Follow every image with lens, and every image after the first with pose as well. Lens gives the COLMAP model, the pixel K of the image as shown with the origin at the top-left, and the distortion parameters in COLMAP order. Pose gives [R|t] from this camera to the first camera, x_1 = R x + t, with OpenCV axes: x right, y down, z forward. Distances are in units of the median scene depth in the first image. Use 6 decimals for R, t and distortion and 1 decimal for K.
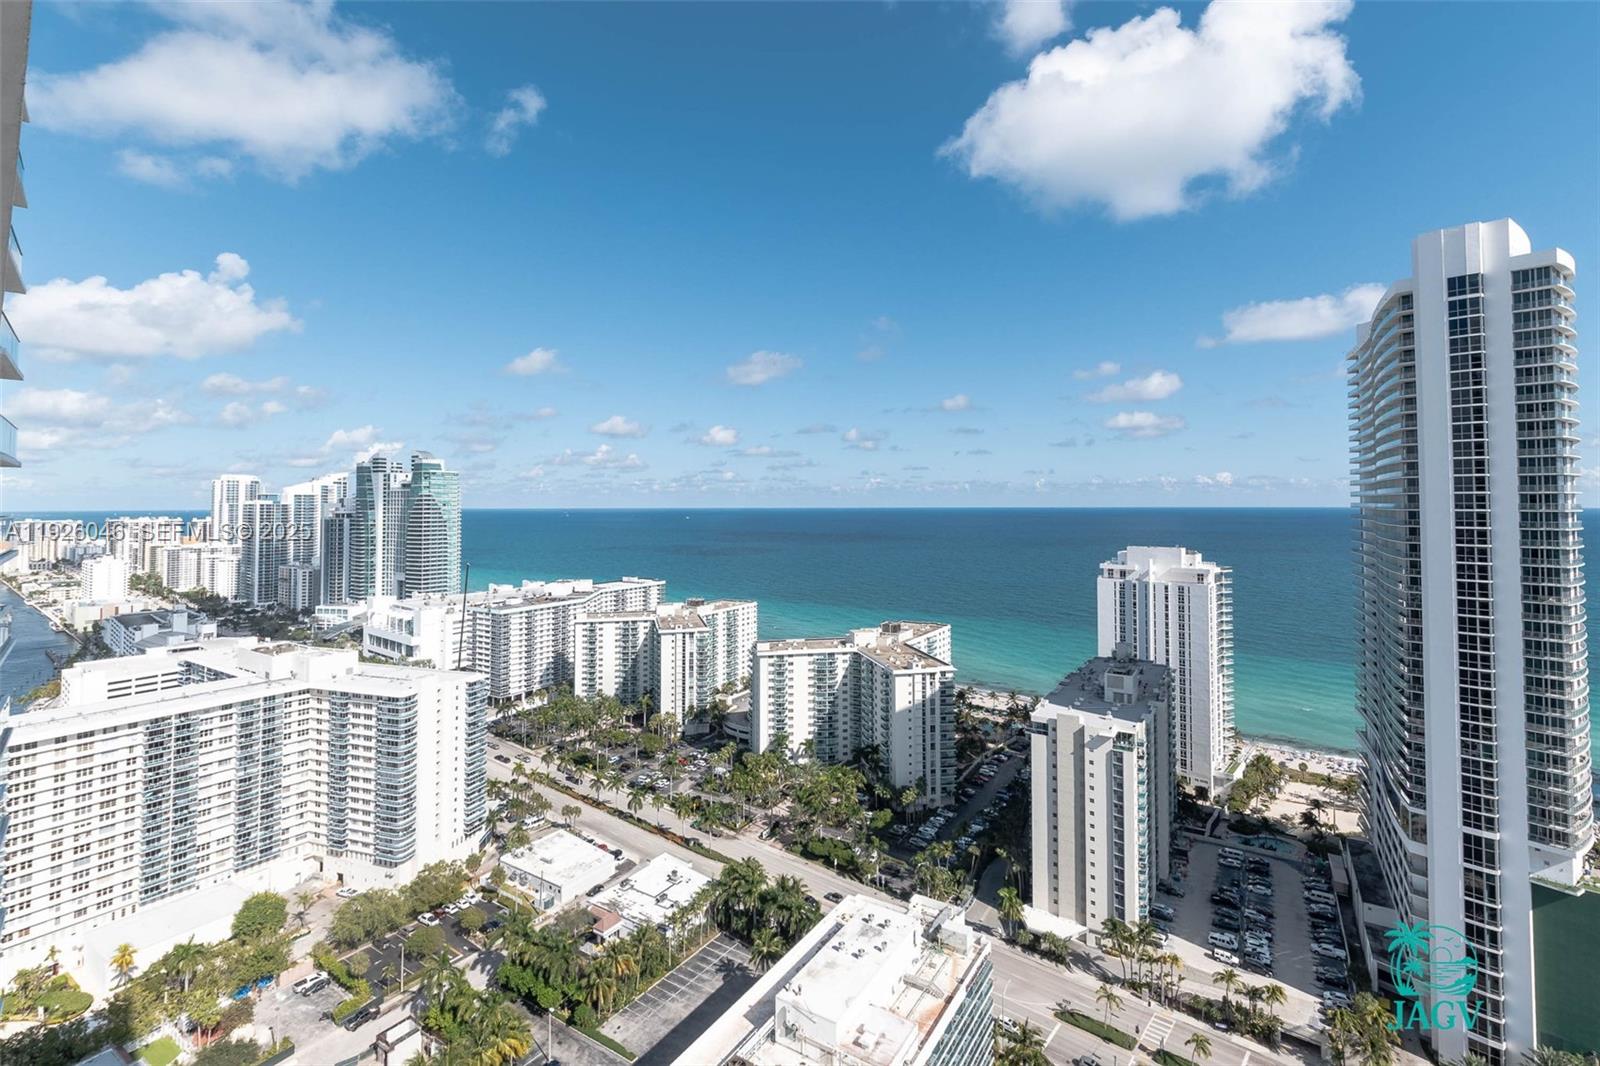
lens RADIAL K [[663.3, 0, 797.1], [0, 663.3, 481.7], [0, 0, 1]] dist [-0.015879, 0.003430]
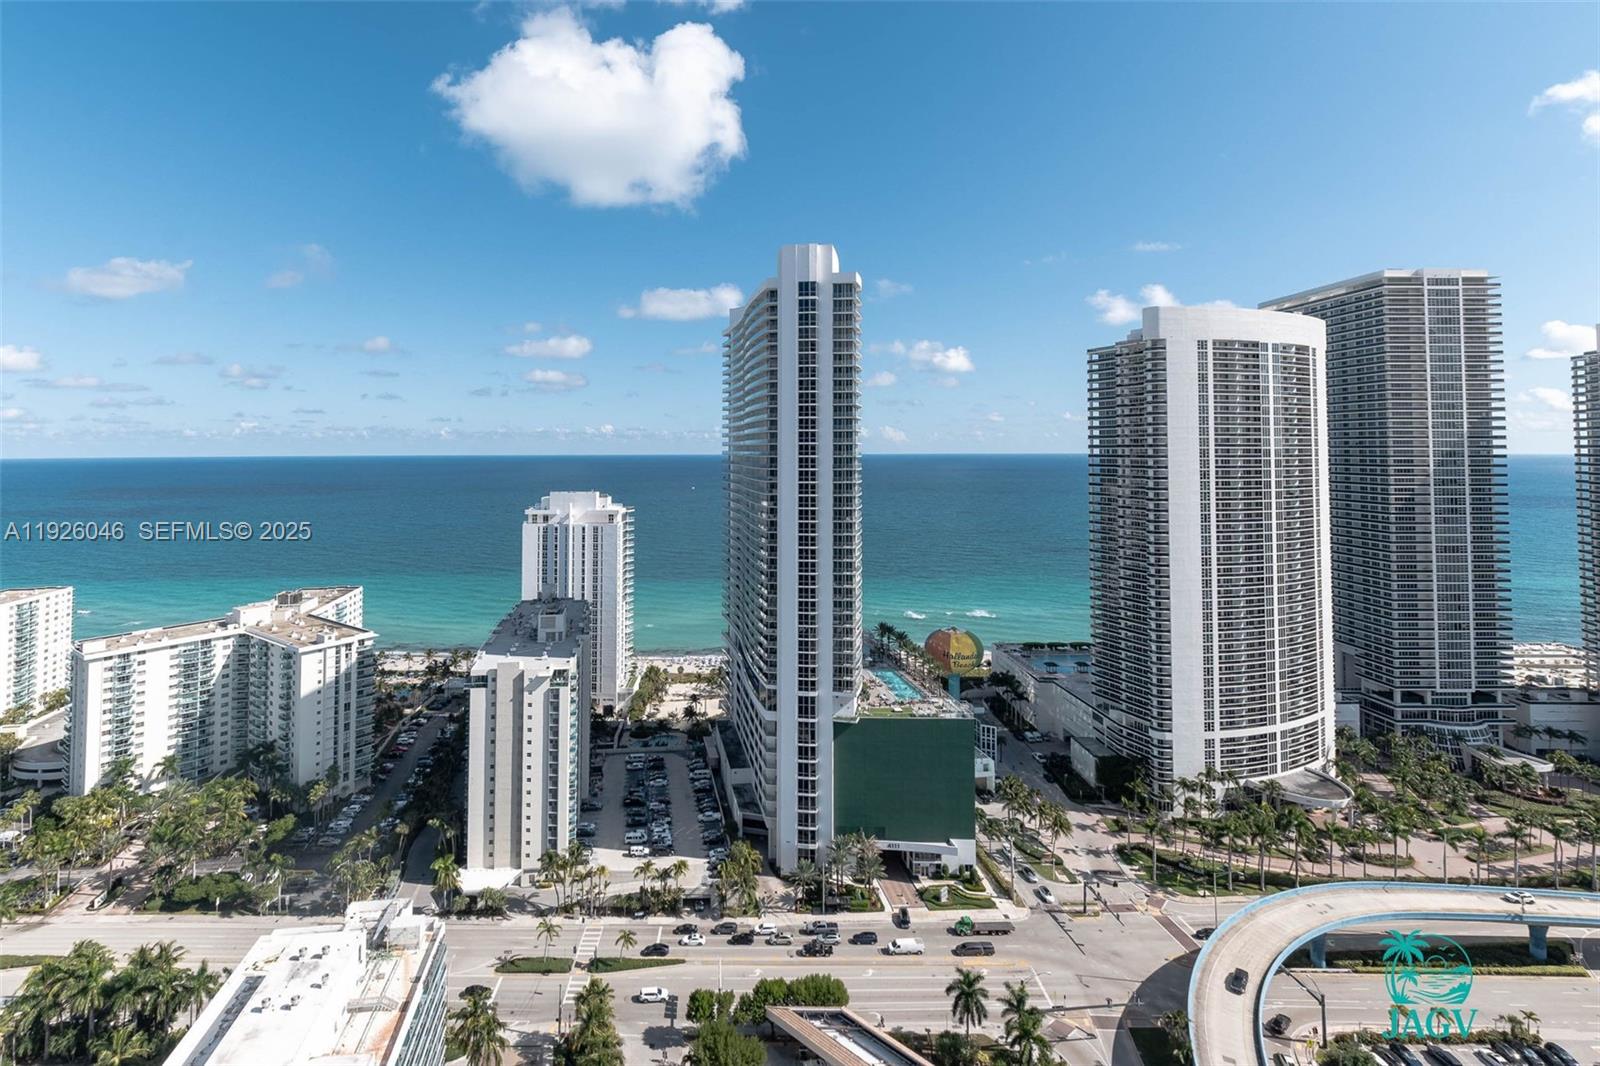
lens RADIAL K [[684.3, 0, 797.8], [0, 684.3, 429.8], [0, 0, 1]] dist [-0.002464, -0.000024]
pose [[0.796252, 0.016131, 0.604750, 0.127892], [-0.016311, 0.999853, -0.005194, -0.002068], [-0.604745, -0.005728, 0.796399, -0.091885]]
